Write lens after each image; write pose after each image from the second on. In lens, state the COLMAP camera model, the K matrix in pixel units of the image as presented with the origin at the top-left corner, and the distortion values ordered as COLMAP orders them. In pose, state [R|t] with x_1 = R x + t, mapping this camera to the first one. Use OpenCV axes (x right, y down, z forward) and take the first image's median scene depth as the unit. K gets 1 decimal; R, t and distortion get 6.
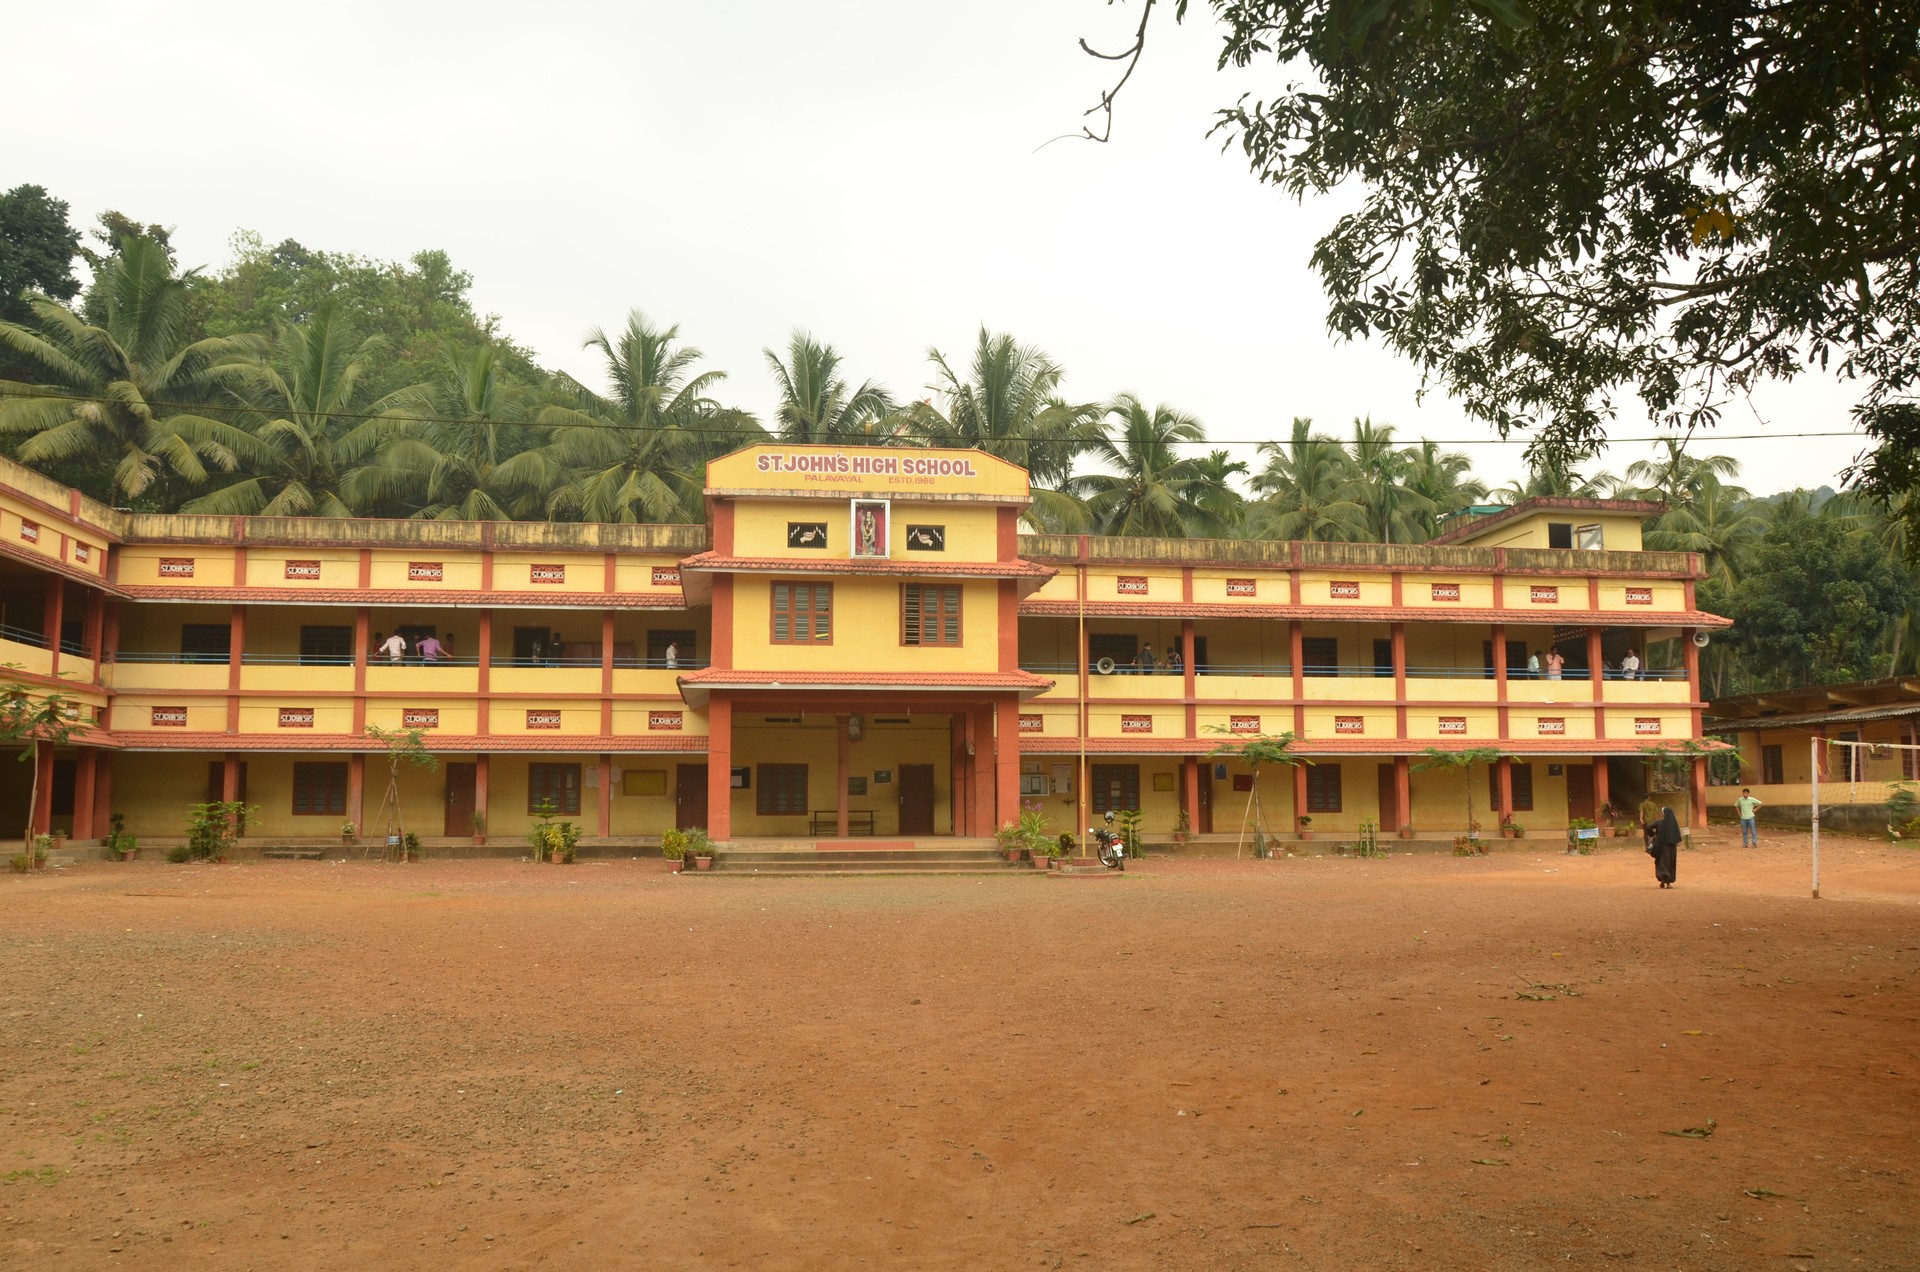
lens RADIAL K [[1464.4, 0, 959.4], [0, 1464.4, 658.6], [0, 0, 1]] dist [-0.055876, 0.006441]
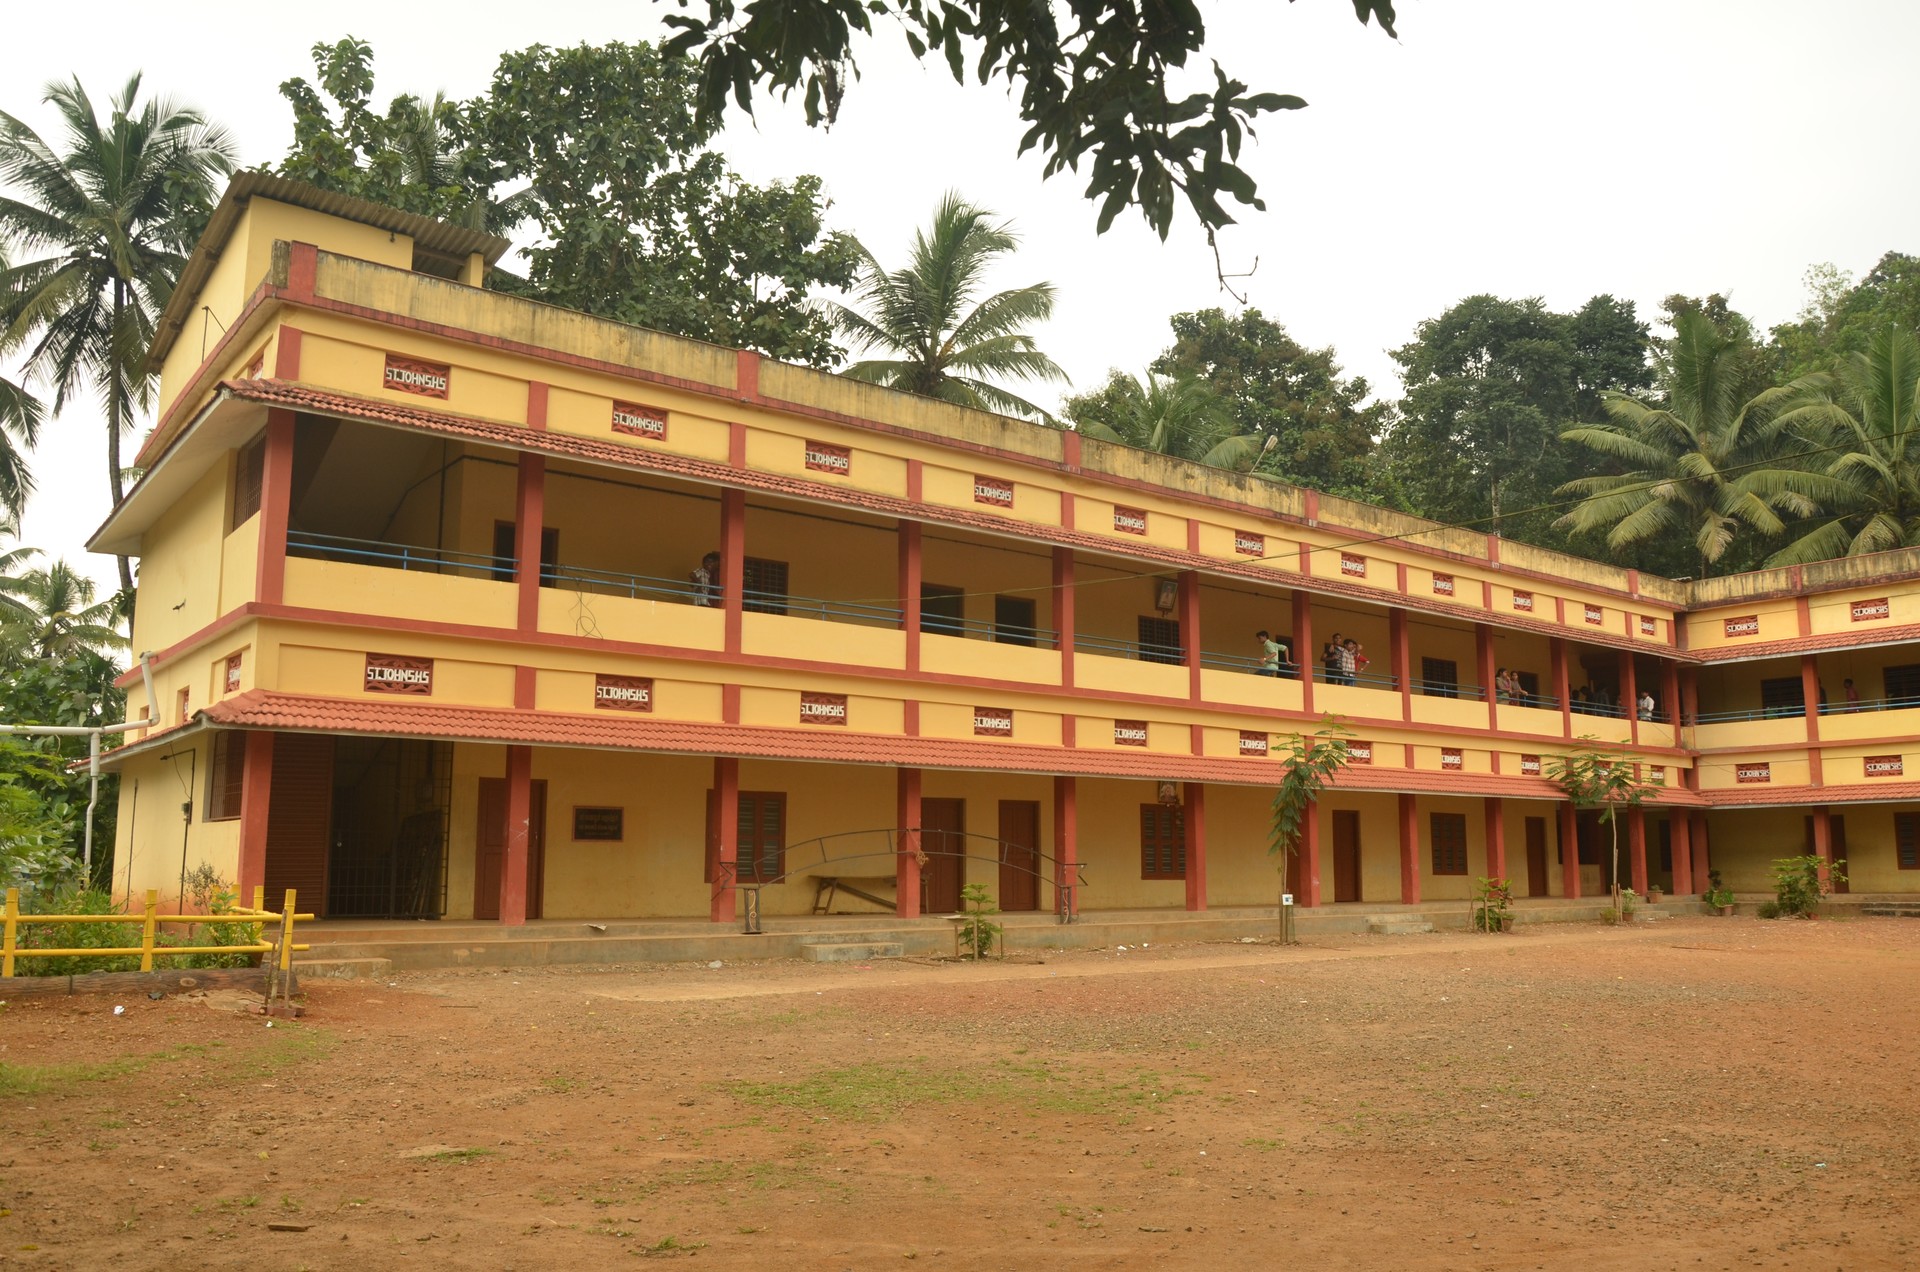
lens RADIAL K [[1475.4, 0, 961.6], [0, 1475.4, 653.0], [0, 0, 1]] dist [-0.055237, 0.014409]
pose [[0.486780, -0.124379, -0.864624, 0.070380], [0.089081, 0.991719, -0.092510, 0.001316], [0.868971, -0.031989, 0.493828, 0.013604]]
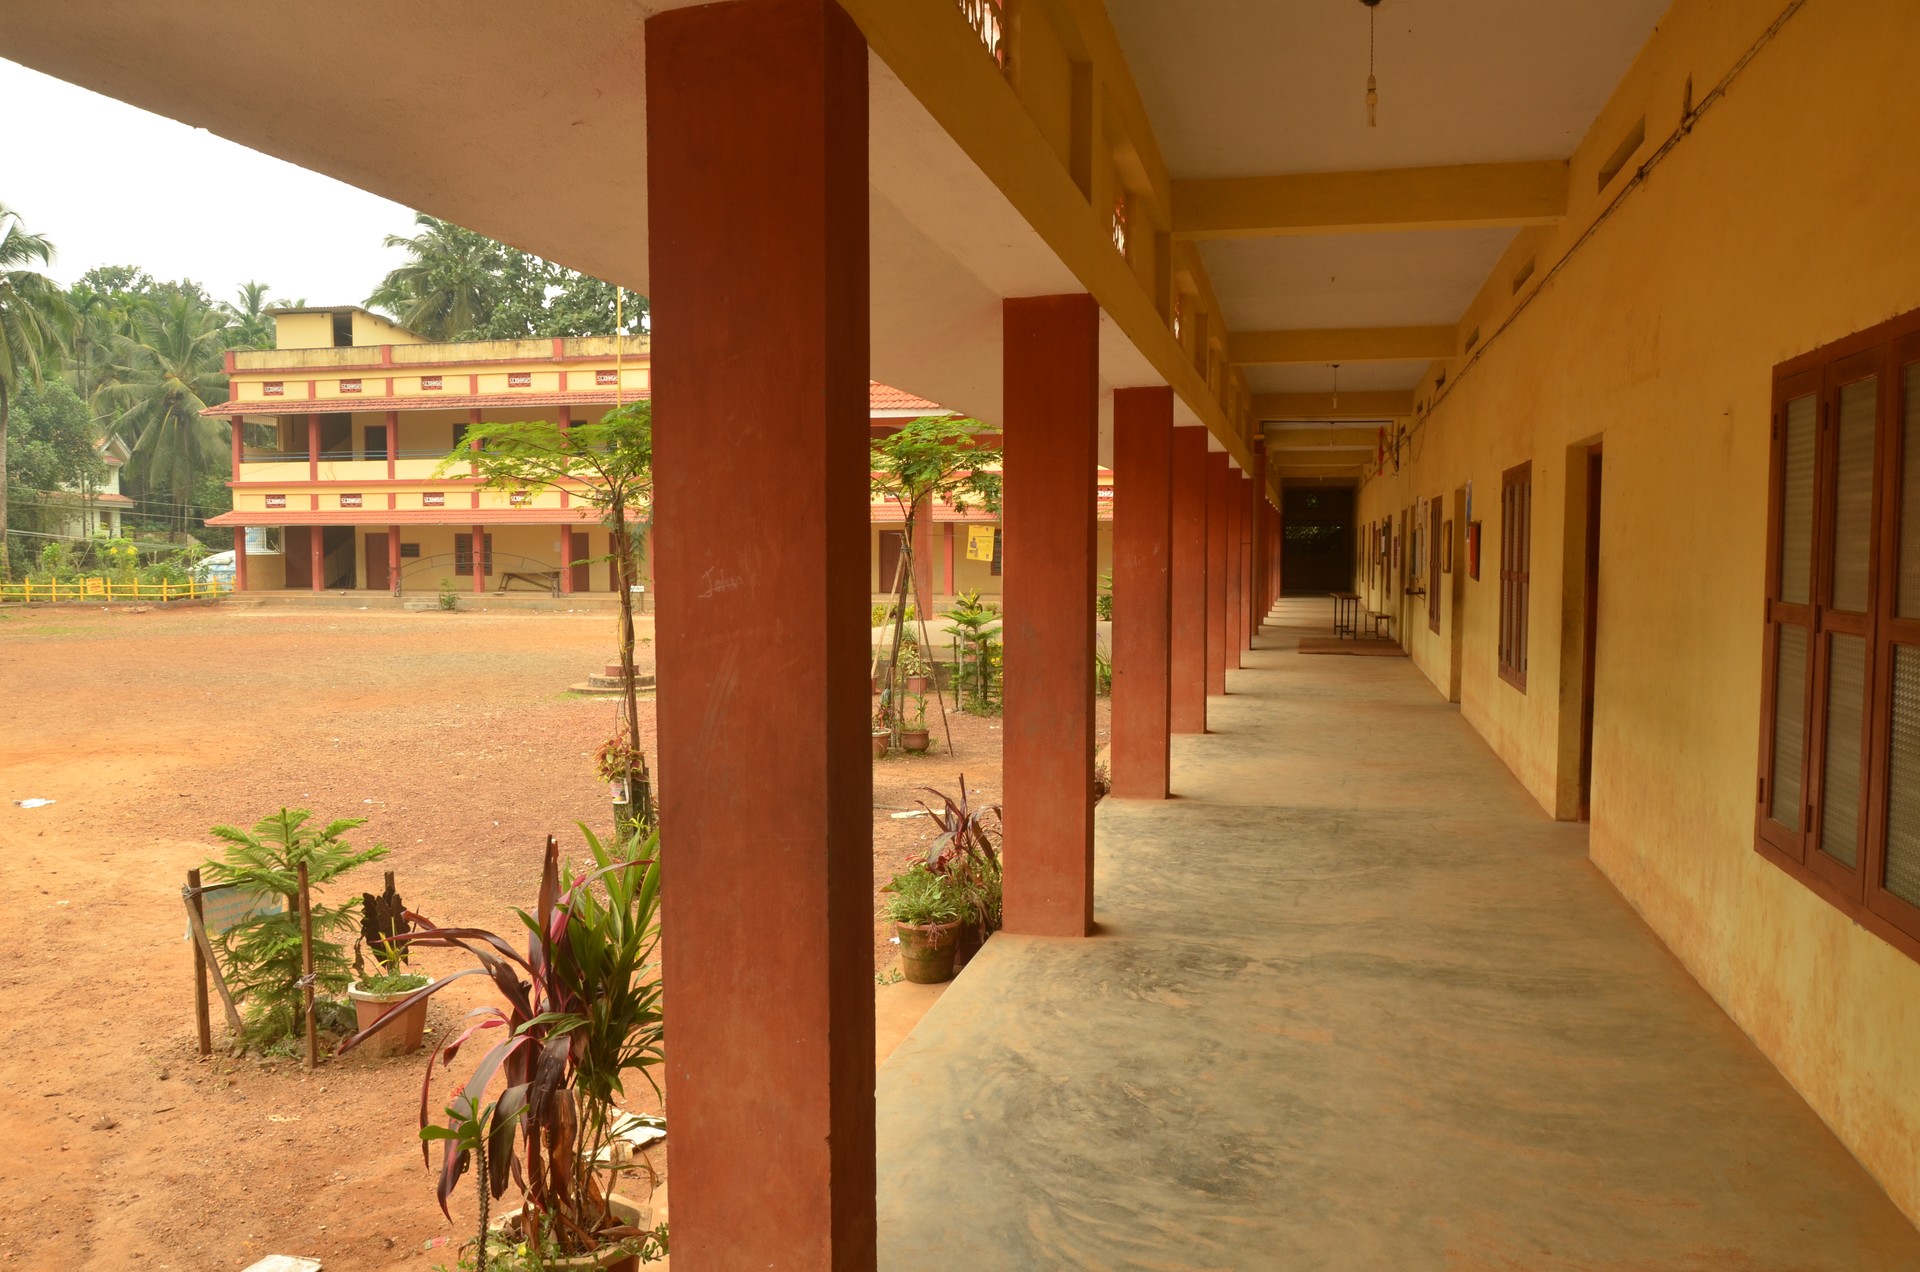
lens RADIAL K [[1463.8, 0, 961.0], [0, 1463.8, 654.1], [0, 0, 1]] dist [-0.048447, -0.006161]
pose [[-0.377244, 0.072372, -0.923282, 0.544874], [0.097605, 0.994497, 0.038073, 0.094385], [0.920956, -0.075754, -0.382232, 1.130517]]
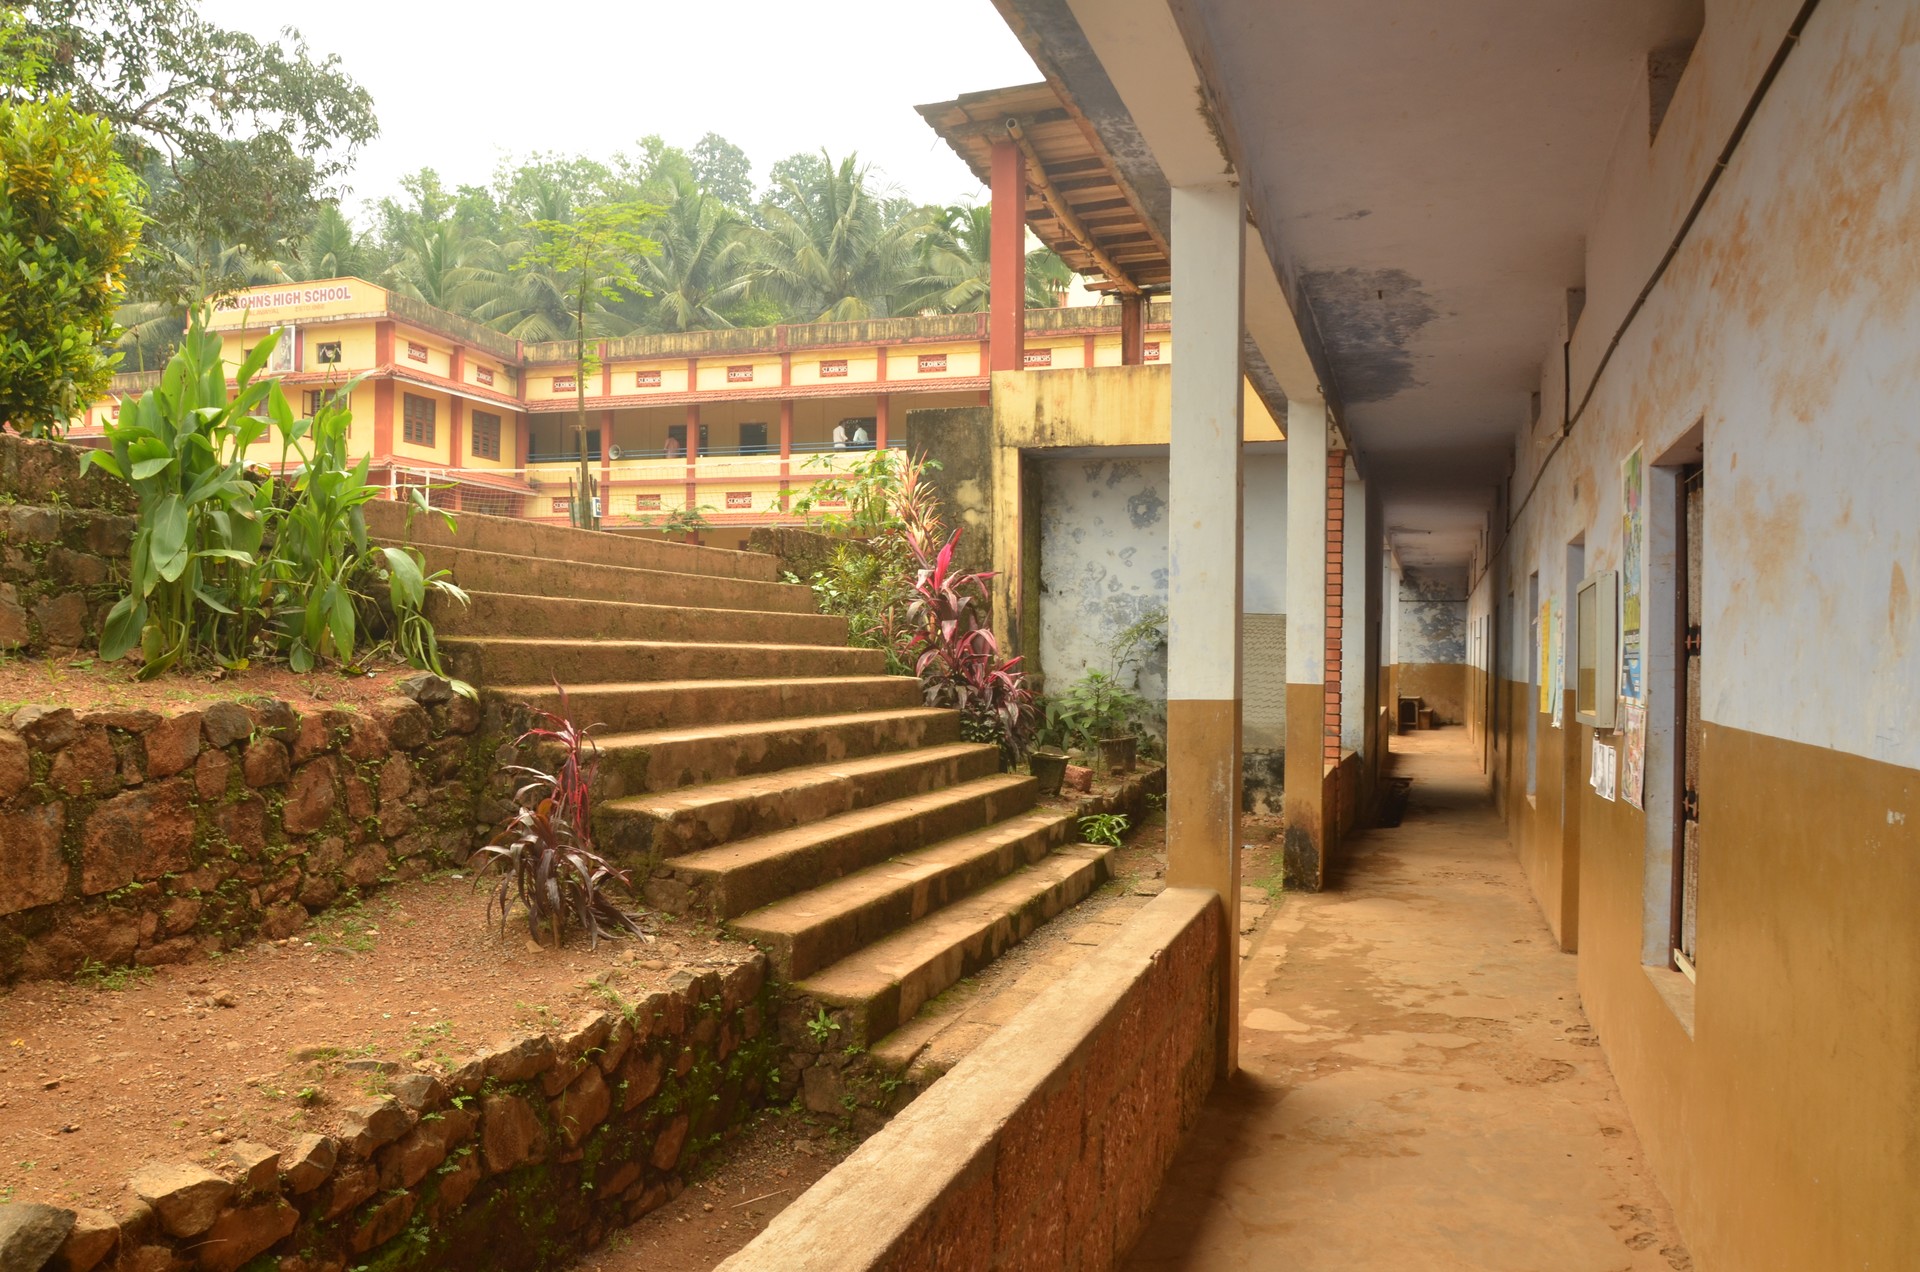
lens RADIAL K [[1443.6, 0, 956.3], [0, 1443.6, 653.0], [0, 0, 1]] dist [-0.052239, 0.001582]
pose [[0.891325, 0.015644, -0.453094, 0.874995], [0.032536, 0.994620, 0.098345, 0.061064], [0.452195, -0.102399, 0.886021, 0.115403]]
